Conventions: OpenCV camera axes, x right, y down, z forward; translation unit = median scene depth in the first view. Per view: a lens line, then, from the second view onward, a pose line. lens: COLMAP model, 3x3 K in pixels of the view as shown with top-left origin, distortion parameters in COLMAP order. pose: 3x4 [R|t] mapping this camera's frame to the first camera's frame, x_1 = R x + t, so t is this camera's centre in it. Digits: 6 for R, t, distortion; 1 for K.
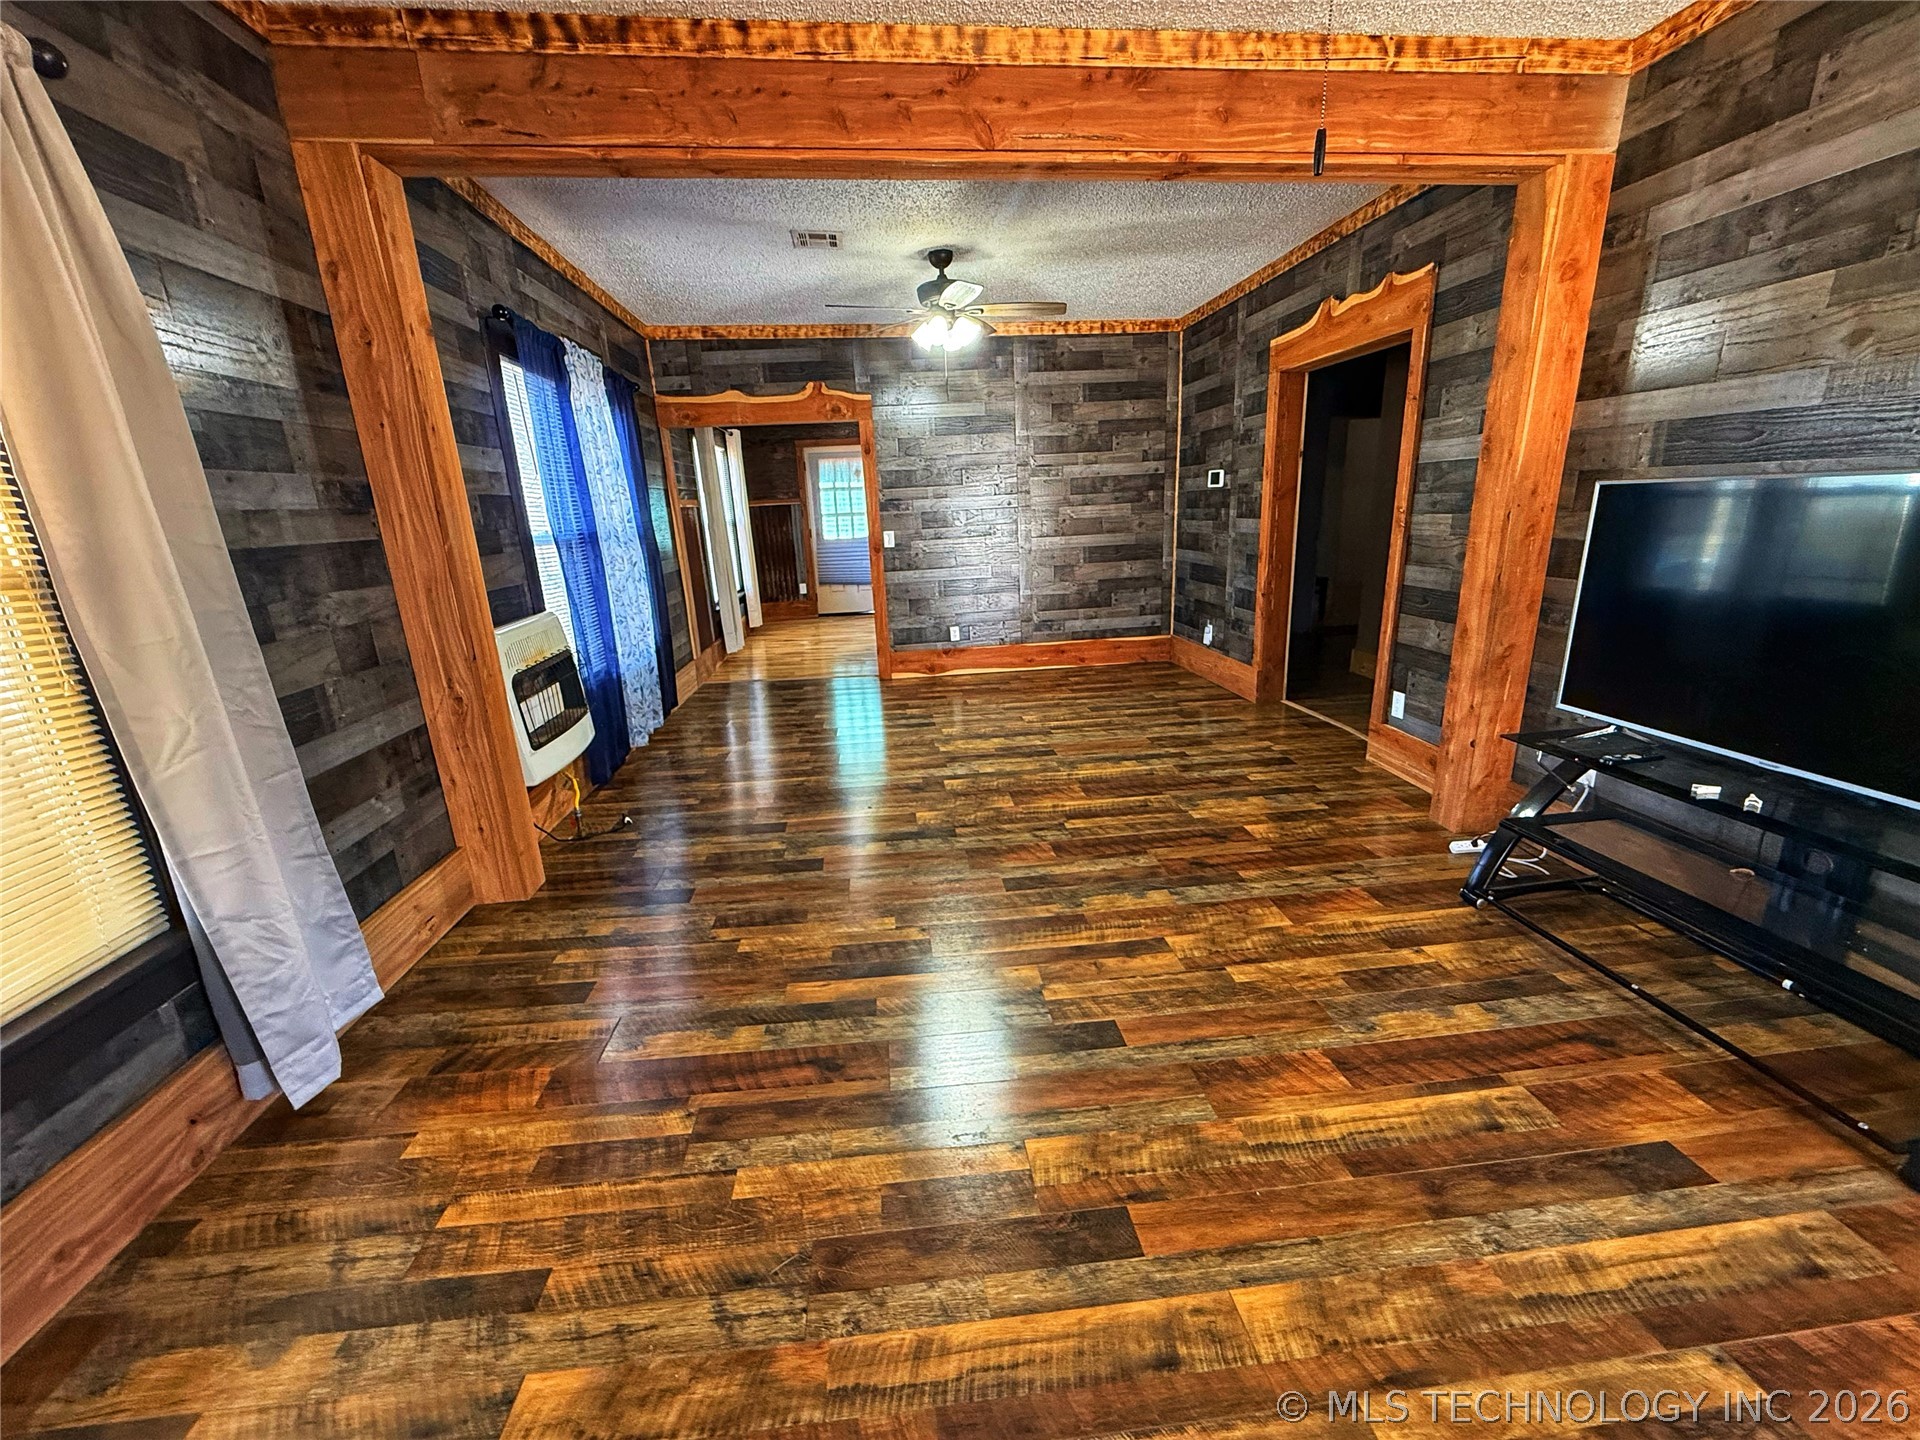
lens RADIAL K [[762.9, 0, 960.8], [0, 762.9, 714.5], [0, 0, 1]] dist [0.000653, -0.000188]
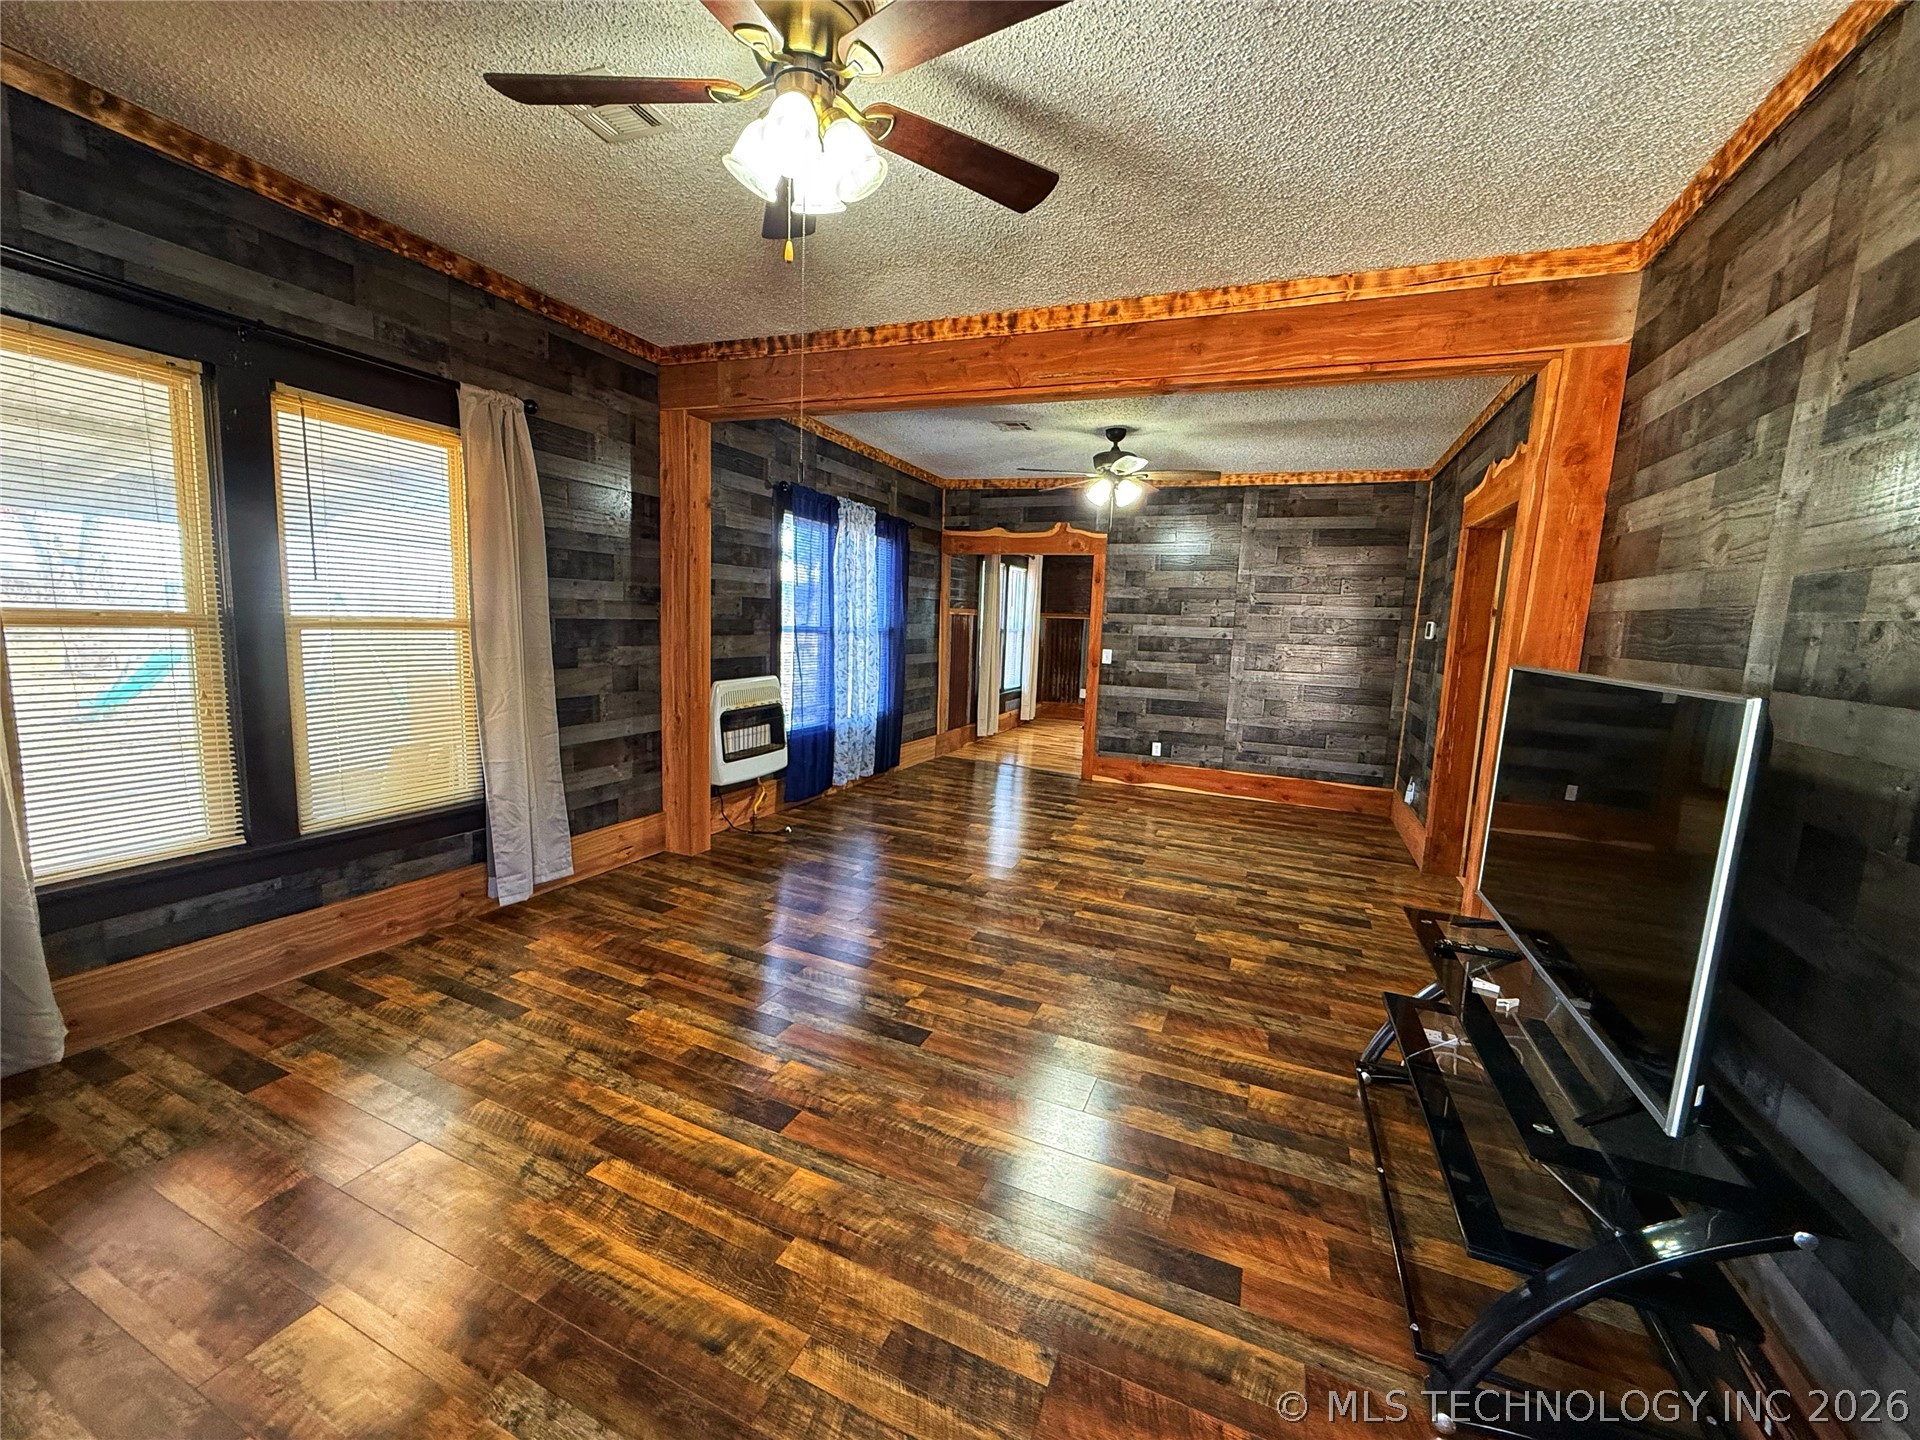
lens RADIAL K [[762.9, 0, 964.7], [0, 762.9, 714.6], [0, 0, 1]] dist [0.000653, -0.000188]
pose [[0.870906, 0.141238, -0.470718, 0.676300], [-0.205701, 0.974637, -0.088142, -0.011783], [0.446330, 0.173590, 0.877870, -0.161907]]
